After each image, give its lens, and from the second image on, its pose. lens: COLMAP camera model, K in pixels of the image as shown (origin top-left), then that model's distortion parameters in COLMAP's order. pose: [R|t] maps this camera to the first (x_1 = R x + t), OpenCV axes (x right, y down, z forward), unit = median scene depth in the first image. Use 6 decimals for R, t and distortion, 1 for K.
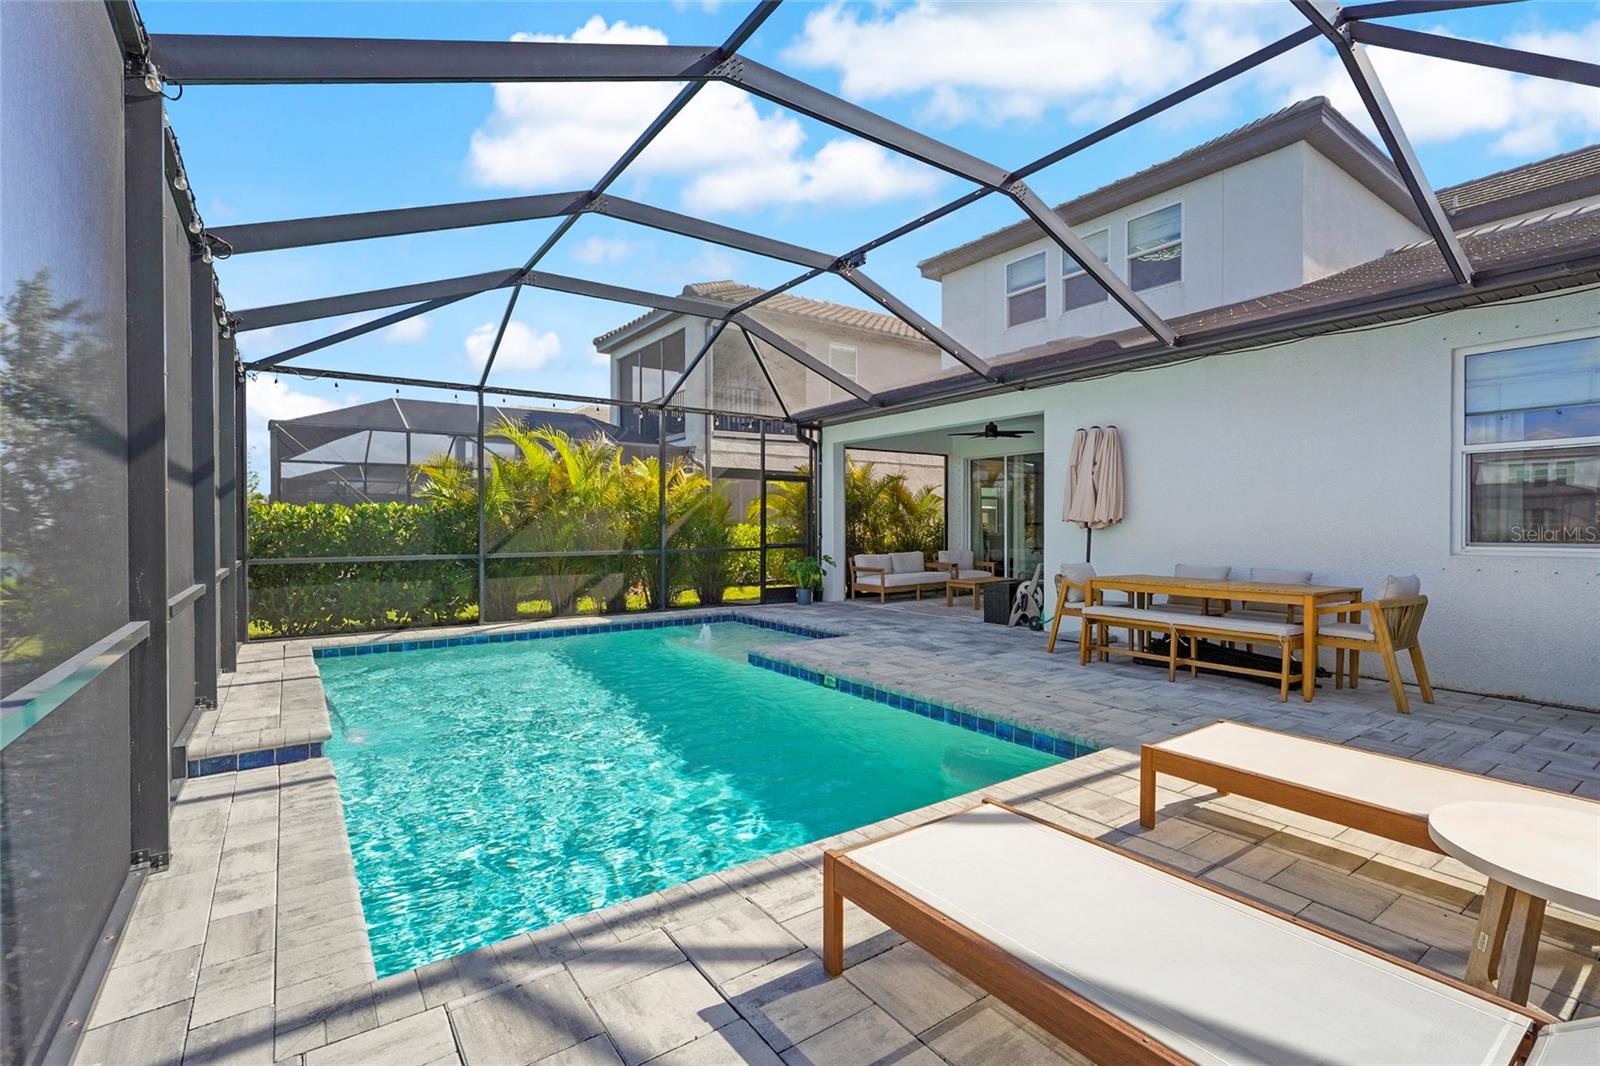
lens RADIAL K [[711.0, 0, 800.4], [0, 711.0, 533.2], [0, 0, 1]] dist [0.001188, -0.000065]
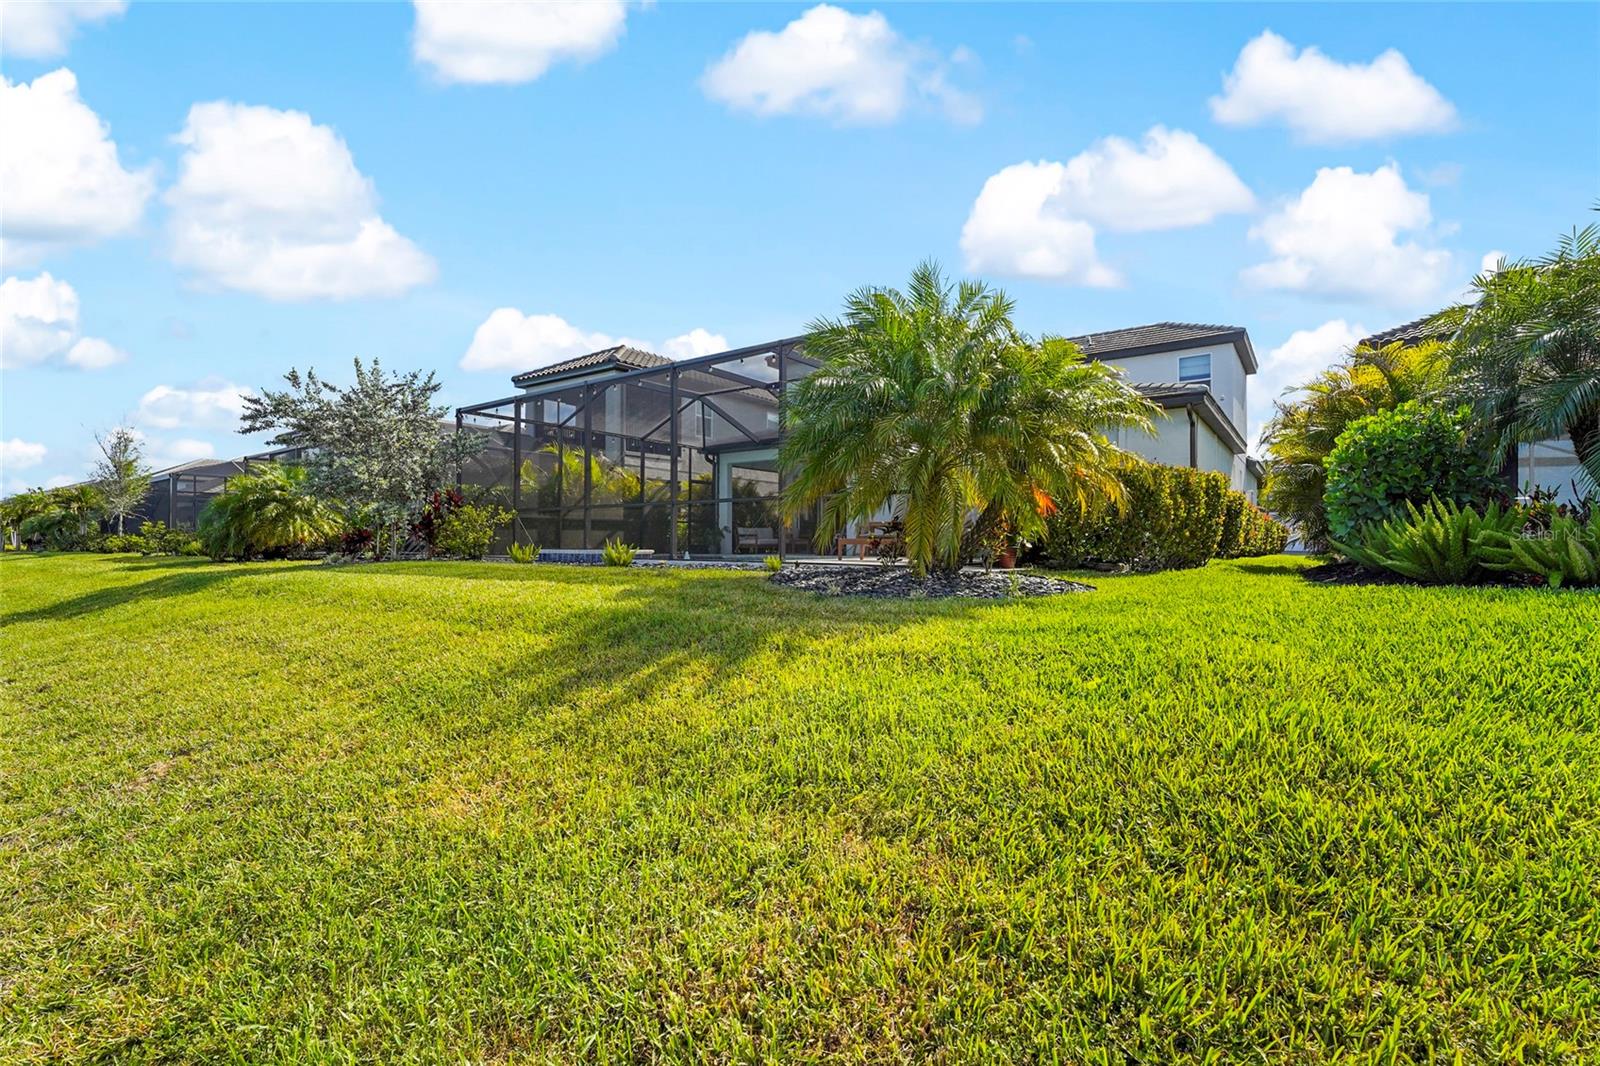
lens RADIAL K [[711.0, 0, 802.2], [0, 711.0, 535.3], [0, 0, 1]] dist [0.001188, -0.000065]
pose [[0.945556, 0.009247, 0.325329, -0.318471], [-0.002352, 0.999764, -0.021580, 0.081717], [-0.325451, 0.019640, 0.945355, -0.653137]]
